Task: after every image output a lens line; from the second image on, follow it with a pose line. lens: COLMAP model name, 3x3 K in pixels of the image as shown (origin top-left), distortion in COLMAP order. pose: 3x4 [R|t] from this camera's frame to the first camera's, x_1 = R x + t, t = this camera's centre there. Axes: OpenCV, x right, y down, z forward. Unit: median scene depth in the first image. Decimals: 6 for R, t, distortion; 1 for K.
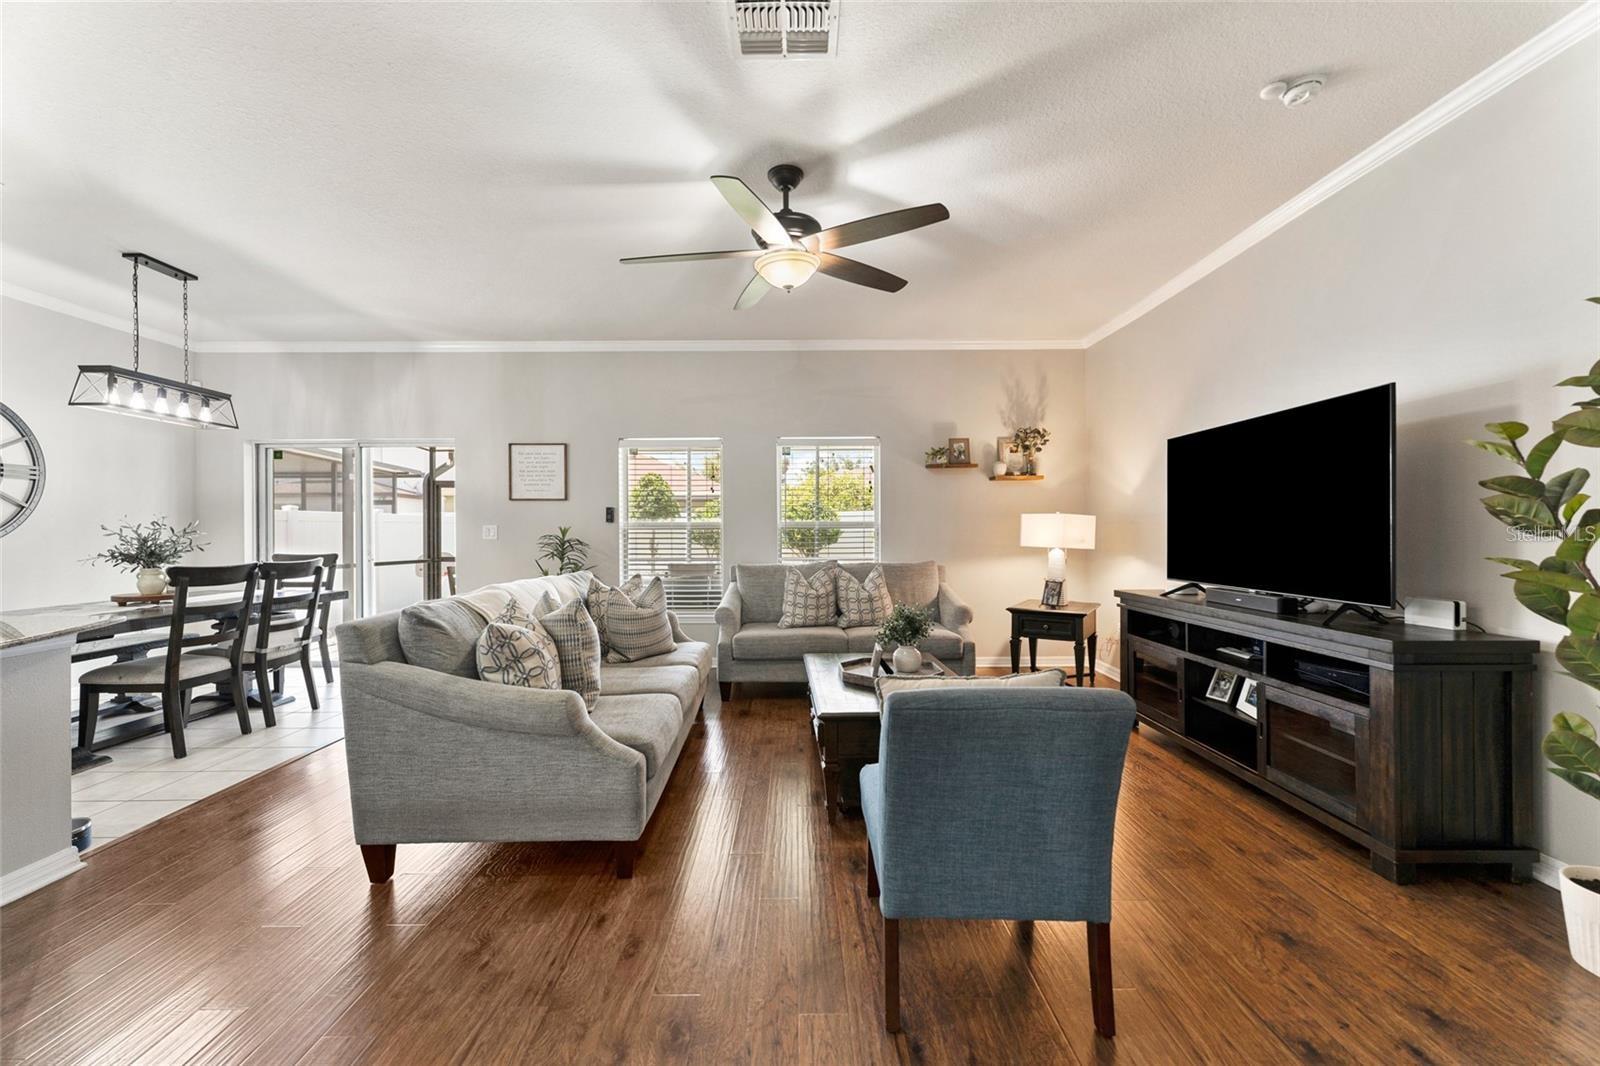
lens RADIAL K [[645.7, 0, 796.1], [0, 645.7, 532.7], [0, 0, 1]] dist [0.004305, -0.000801]
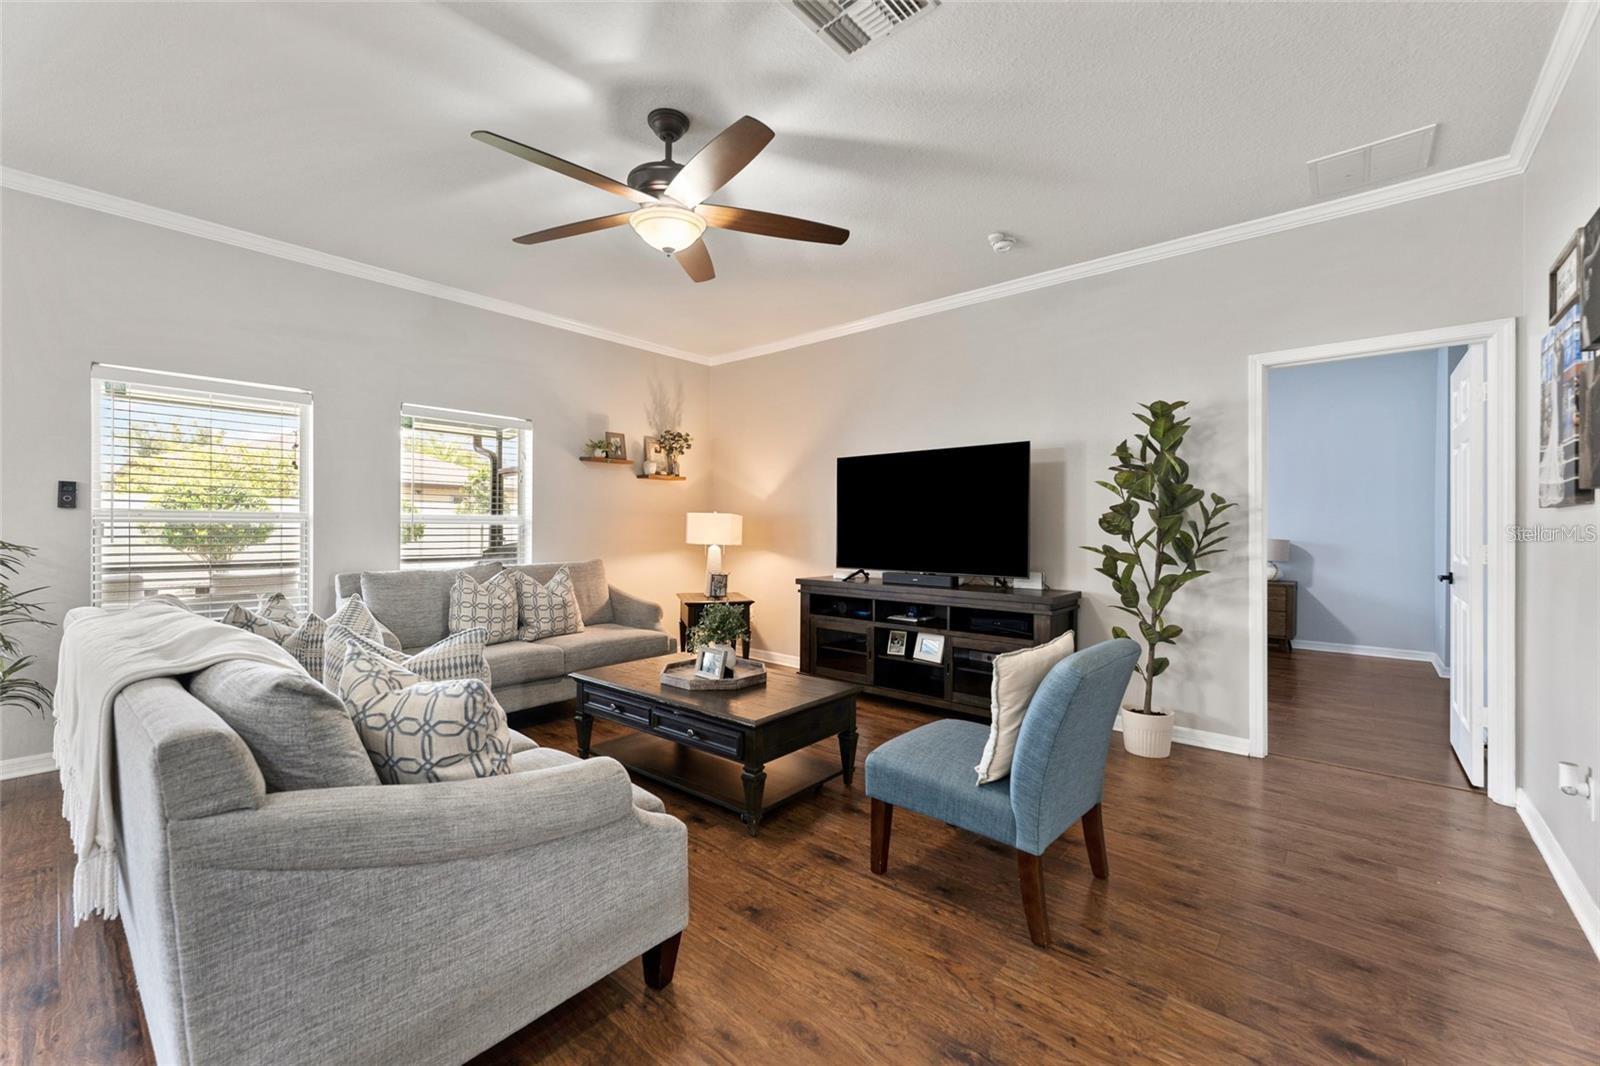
lens RADIAL K [[645.7, 0, 791.5], [0, 645.7, 529.4], [0, 0, 1]] dist [0.004305, -0.000801]
pose [[0.658717, 0.005681, 0.752369, -0.344536], [-0.005737, 0.999980, -0.002527, 0.000310], [-0.752369, -0.002652, 0.658737, 0.181963]]
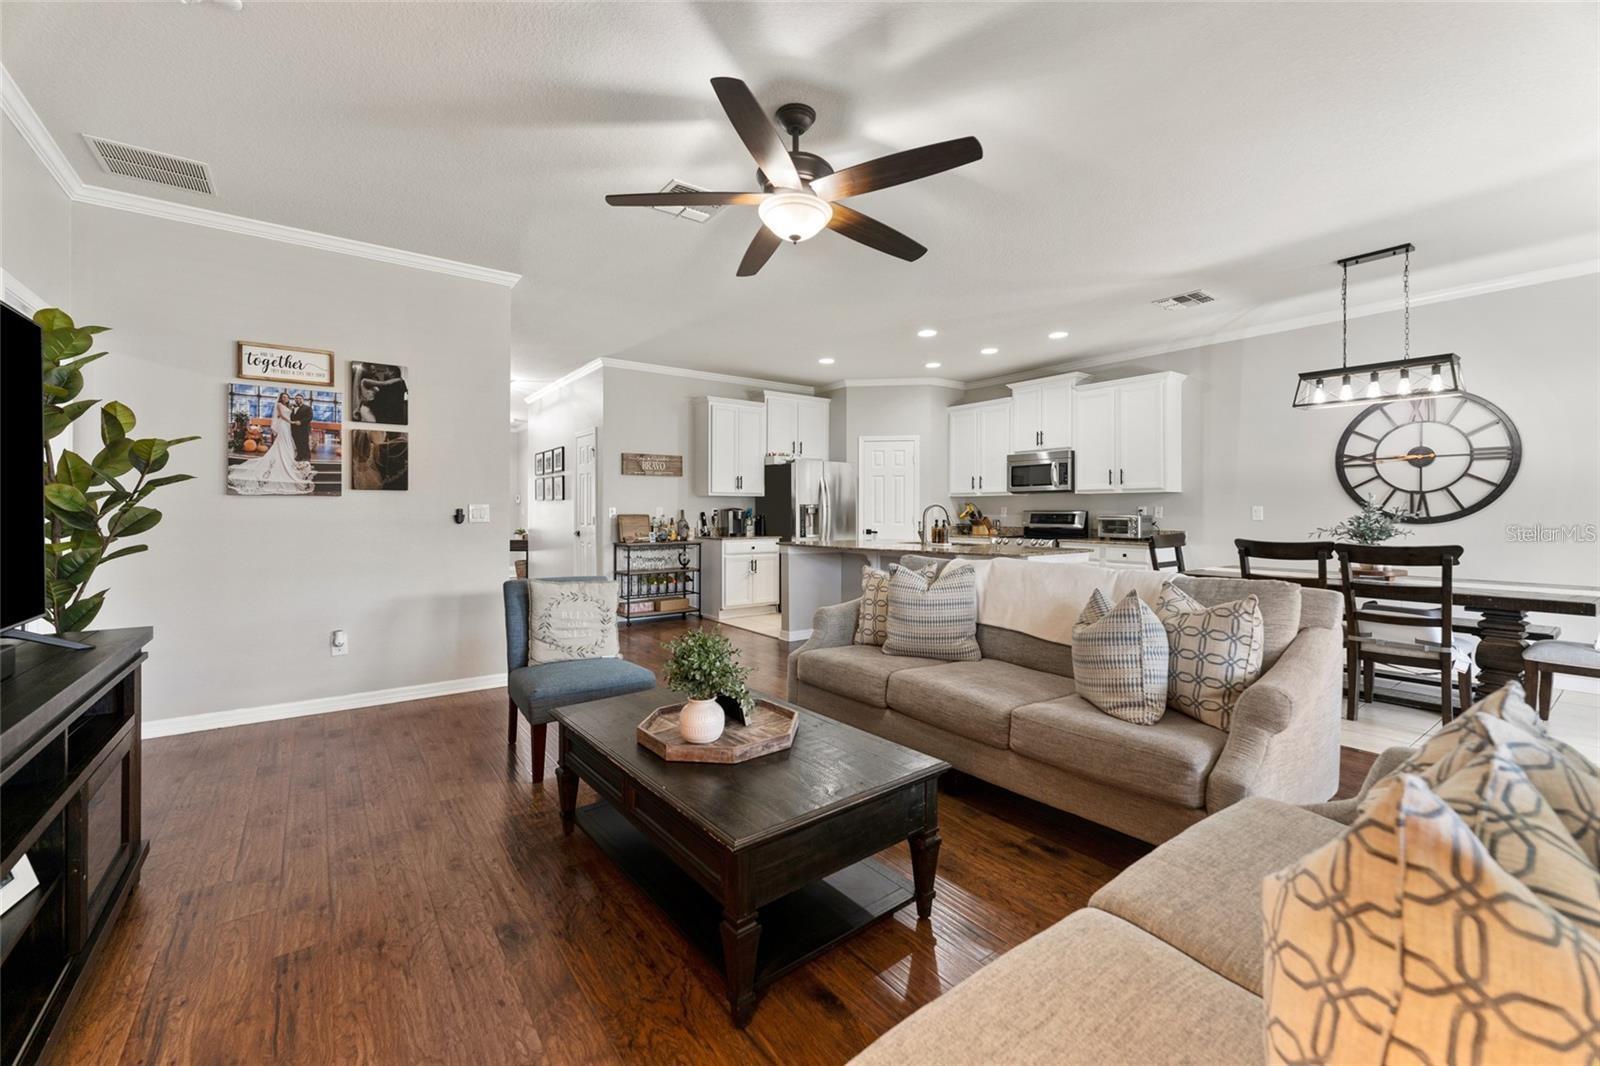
lens RADIAL K [[645.7, 0, 798.9], [0, 645.7, 517.8], [0, 0, 1]] dist [0.004305, -0.000801]
pose [[-0.804920, 0.011059, -0.593280, 0.314966], [0.000707, 0.999843, 0.017678, -0.007362], [0.593383, 0.013810, -0.804802, 1.058854]]
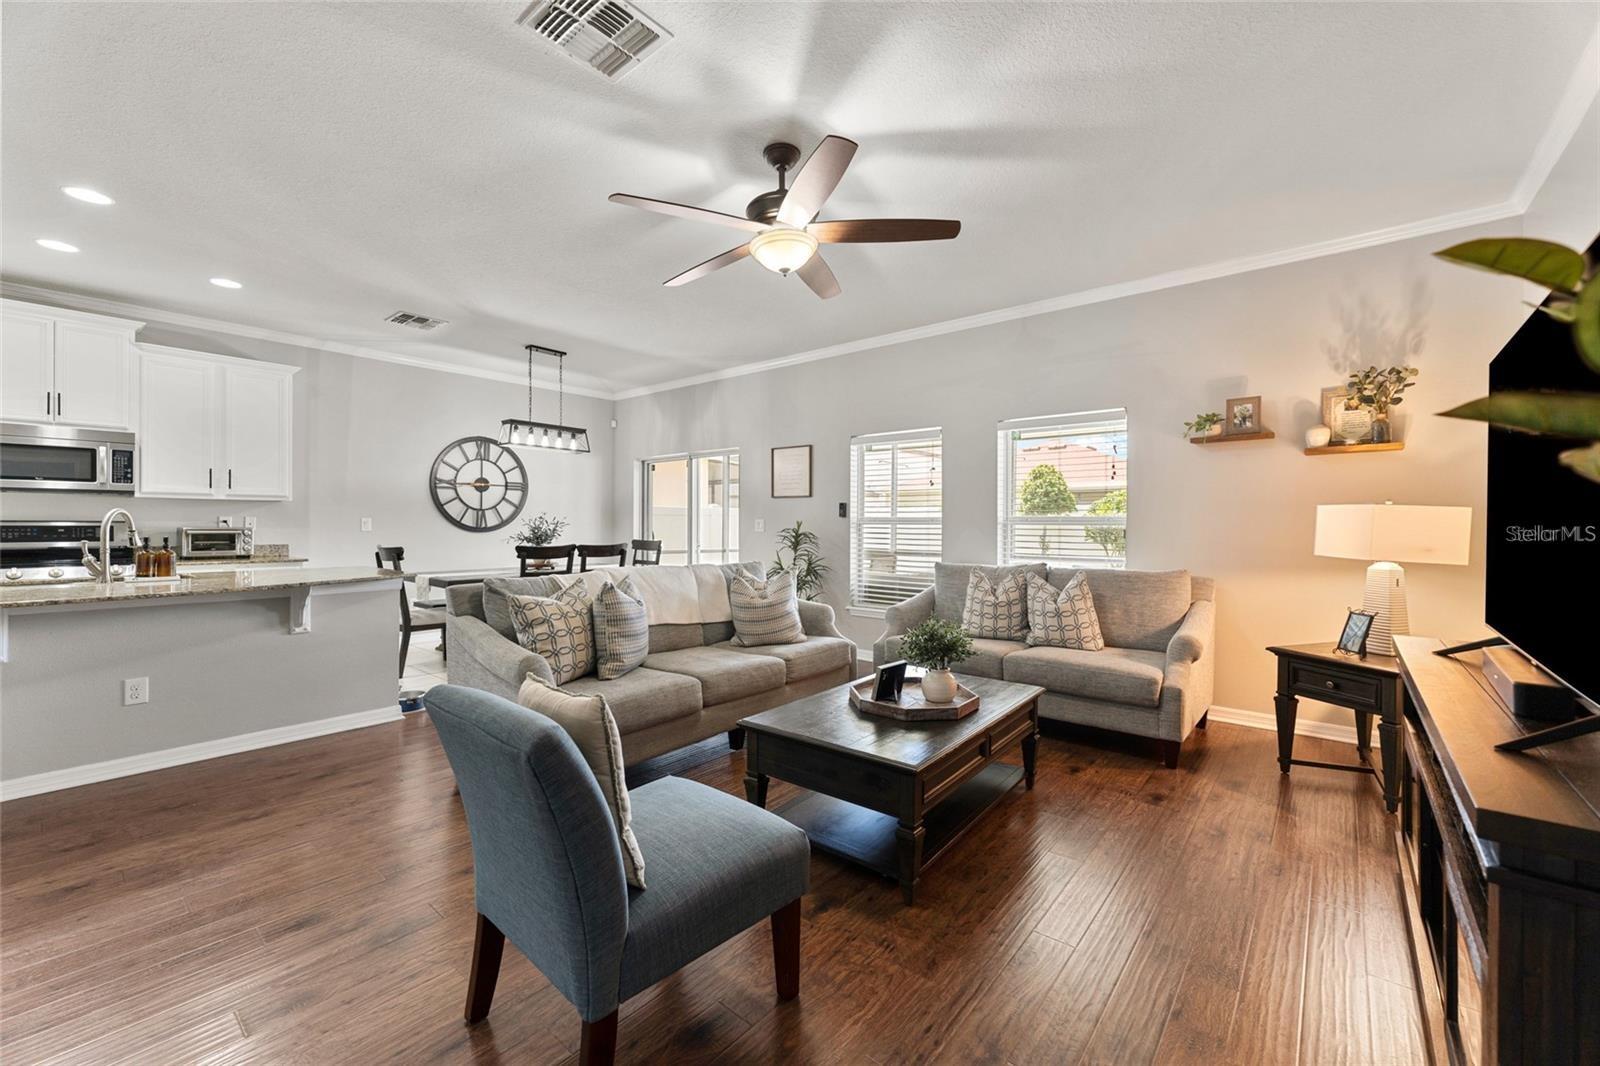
lens RADIAL K [[645.7, 0, 797.2], [0, 645.7, 527.7], [0, 0, 1]] dist [0.004305, -0.000801]
pose [[0.764756, 0.011797, -0.644212, 0.381238], [-0.011380, 0.999924, 0.004801, -0.003934], [0.644220, 0.003660, 0.764832, 0.176022]]
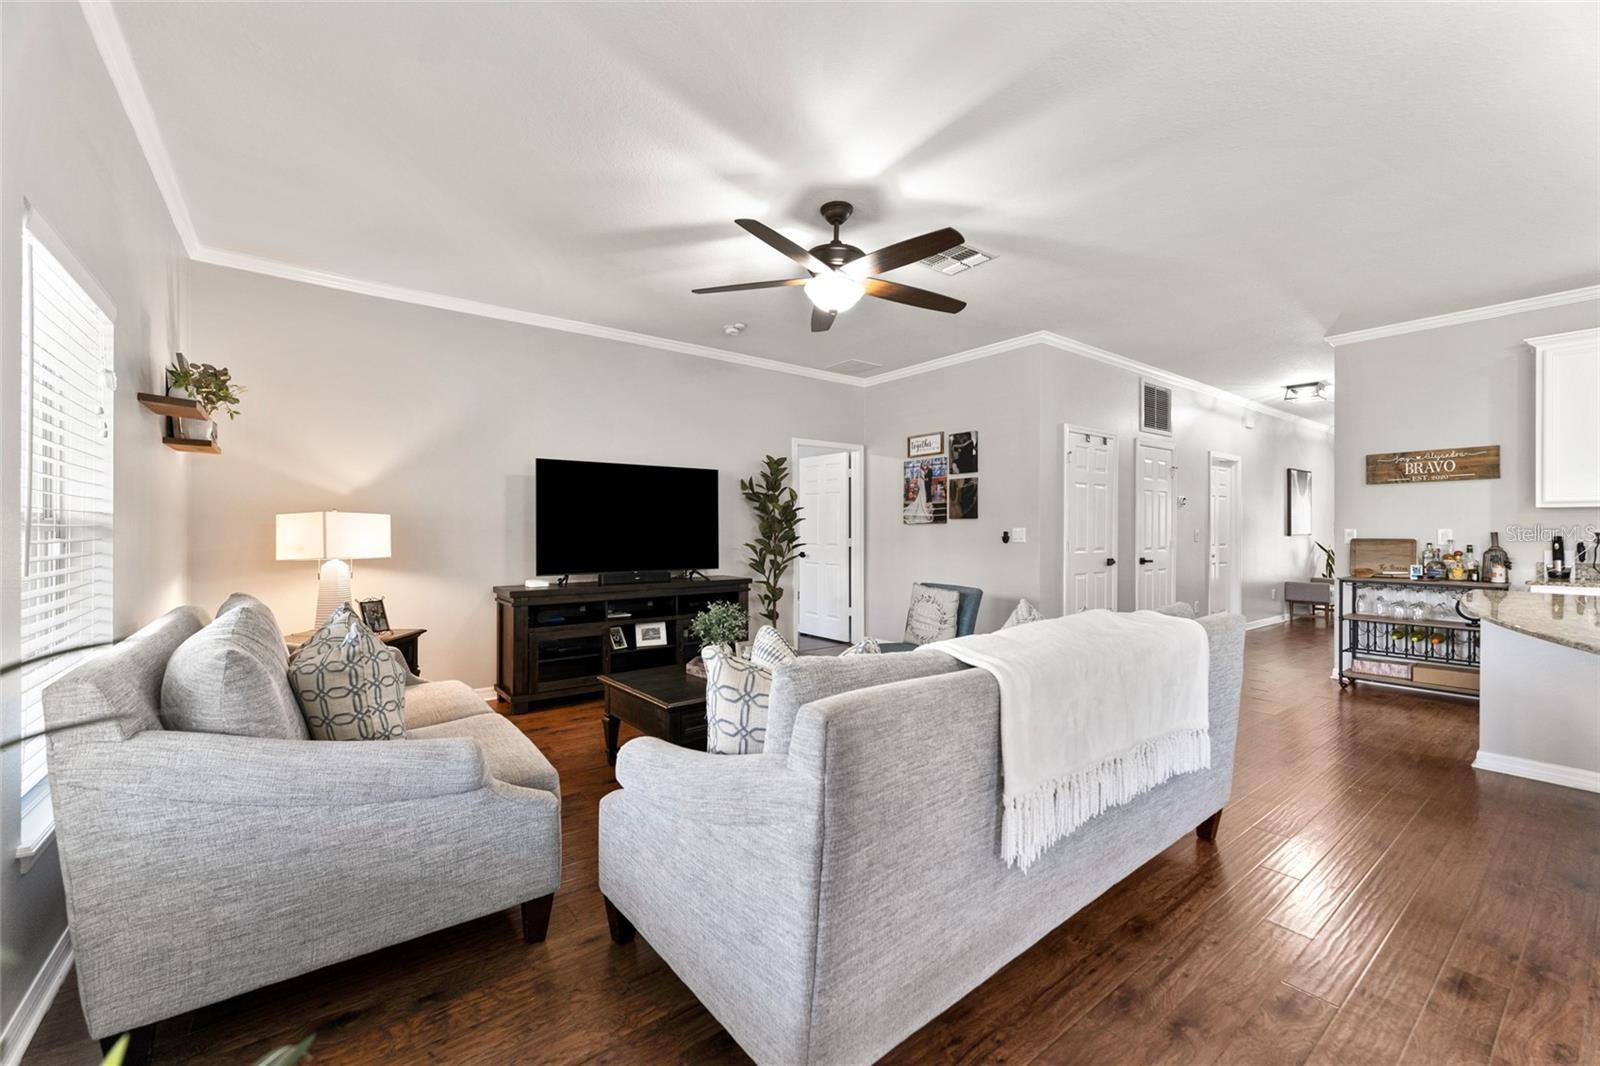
lens RADIAL K [[645.7, 0, 801.5], [0, 645.7, 534.1], [0, 0, 1]] dist [0.004305, -0.000801]
pose [[-0.609851, 0.002518, 0.792512, -0.519468], [0.004979, 0.999987, 0.000654, -0.002305], [-0.792500, 0.004345, -0.609856, 1.051363]]
